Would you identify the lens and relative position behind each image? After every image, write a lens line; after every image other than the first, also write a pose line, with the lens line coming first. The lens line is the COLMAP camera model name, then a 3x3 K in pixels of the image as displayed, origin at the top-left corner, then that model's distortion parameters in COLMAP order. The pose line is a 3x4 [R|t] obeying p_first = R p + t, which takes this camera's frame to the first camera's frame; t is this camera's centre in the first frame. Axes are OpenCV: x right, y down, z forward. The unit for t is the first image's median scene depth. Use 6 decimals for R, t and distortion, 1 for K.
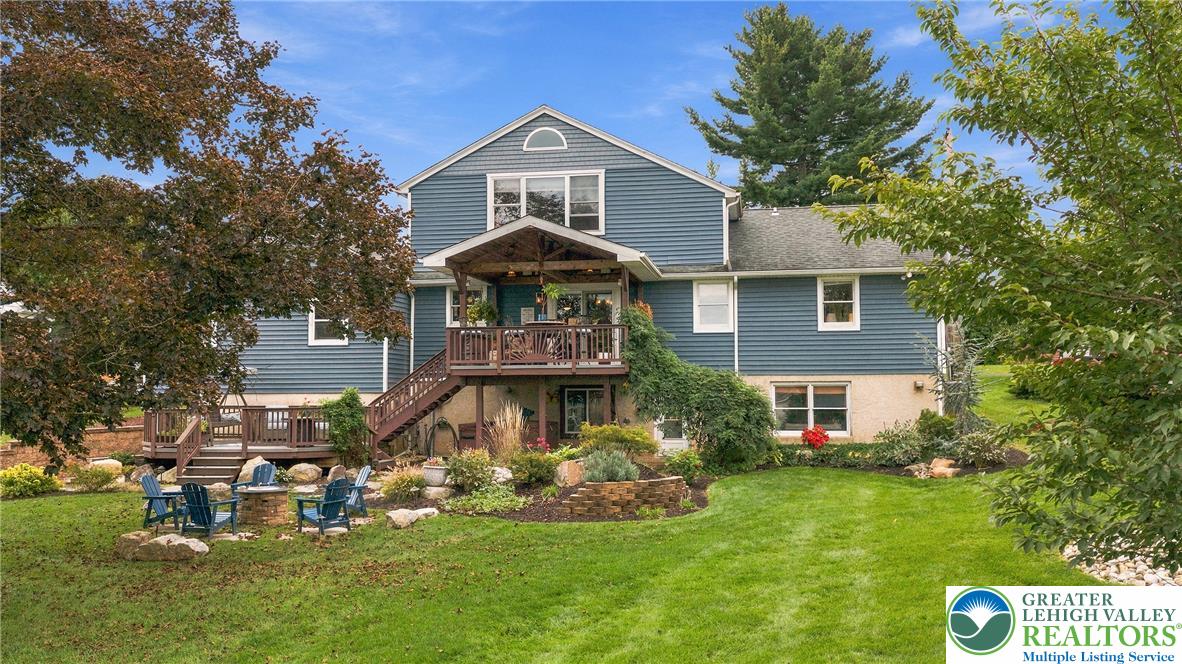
lens RADIAL K [[970.0, 0, 591.9], [0, 970.0, 336.6], [0, 0, 1]] dist [0.048192, -0.110364]
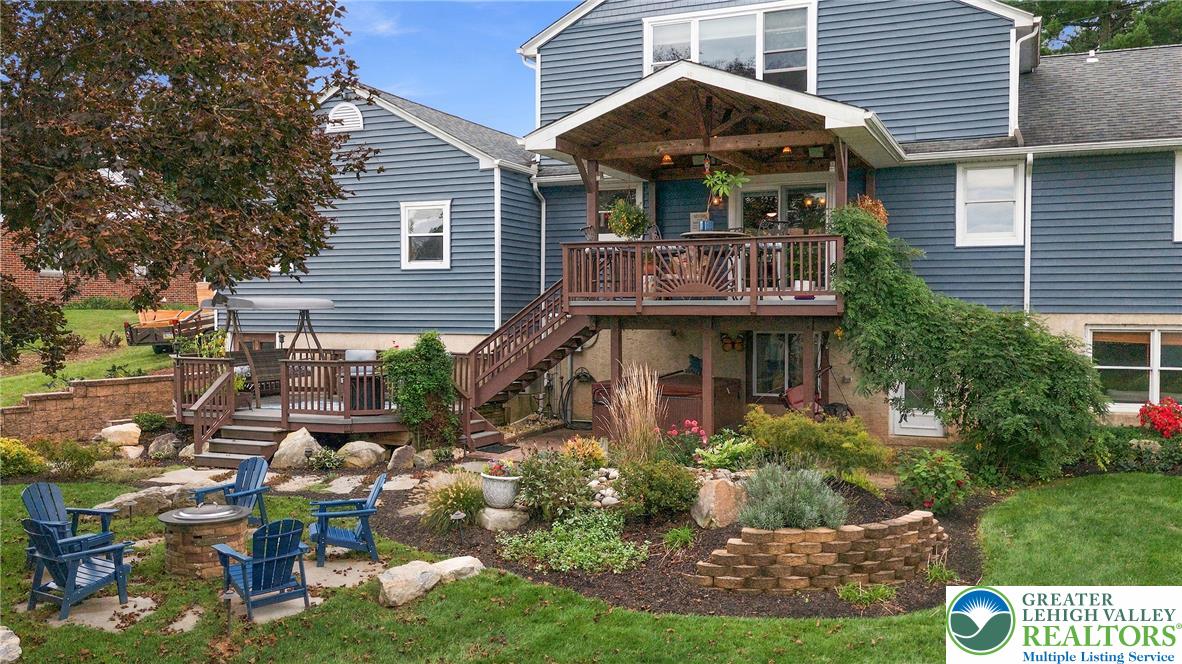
lens RADIAL K [[970.0, 0, 591.9], [0, 970.0, 336.6], [0, 0, 1]] dist [0.048192, -0.110364]
pose [[0.969835, 0.012206, -0.243455, 0.031458], [0.009593, 0.996061, 0.088152, -0.003834], [0.243572, -0.087828, 0.965898, 0.339342]]
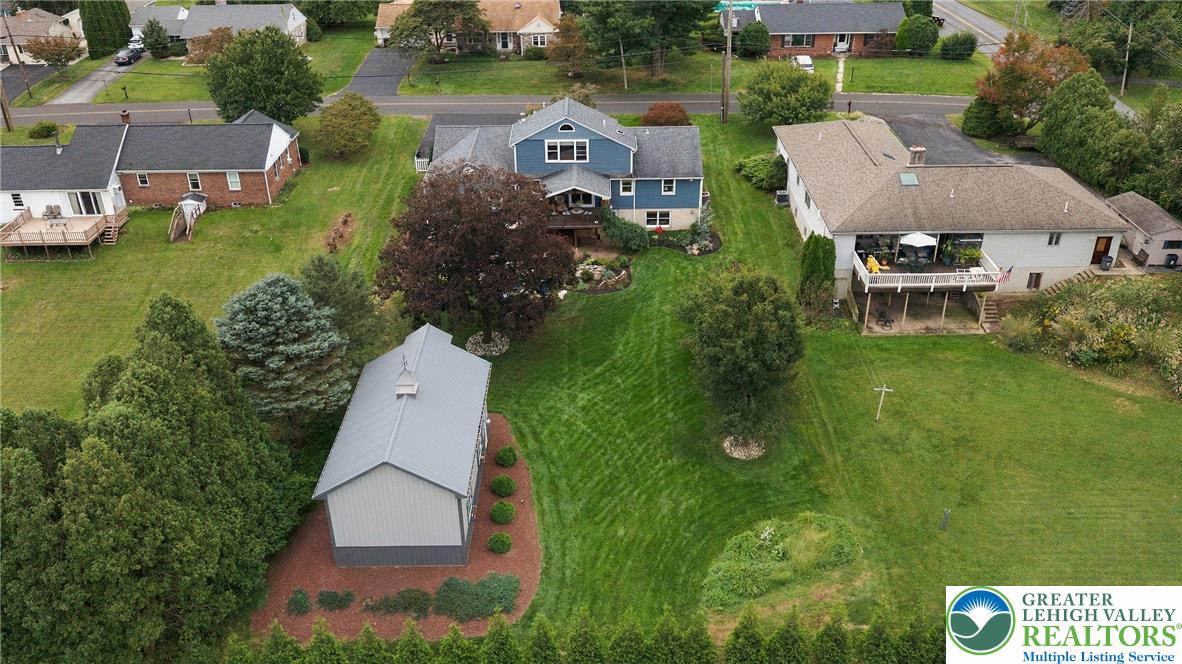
lens RADIAL K [[970.0, 0, 591.9], [0, 970.0, 336.6], [0, 0, 1]] dist [0.048192, -0.110364]
pose [[0.984534, -0.085838, 0.152721, -0.491927], [-0.009549, 0.844152, 0.536018, -1.293970], [-0.174931, -0.529187, 0.830278, -1.742420]]
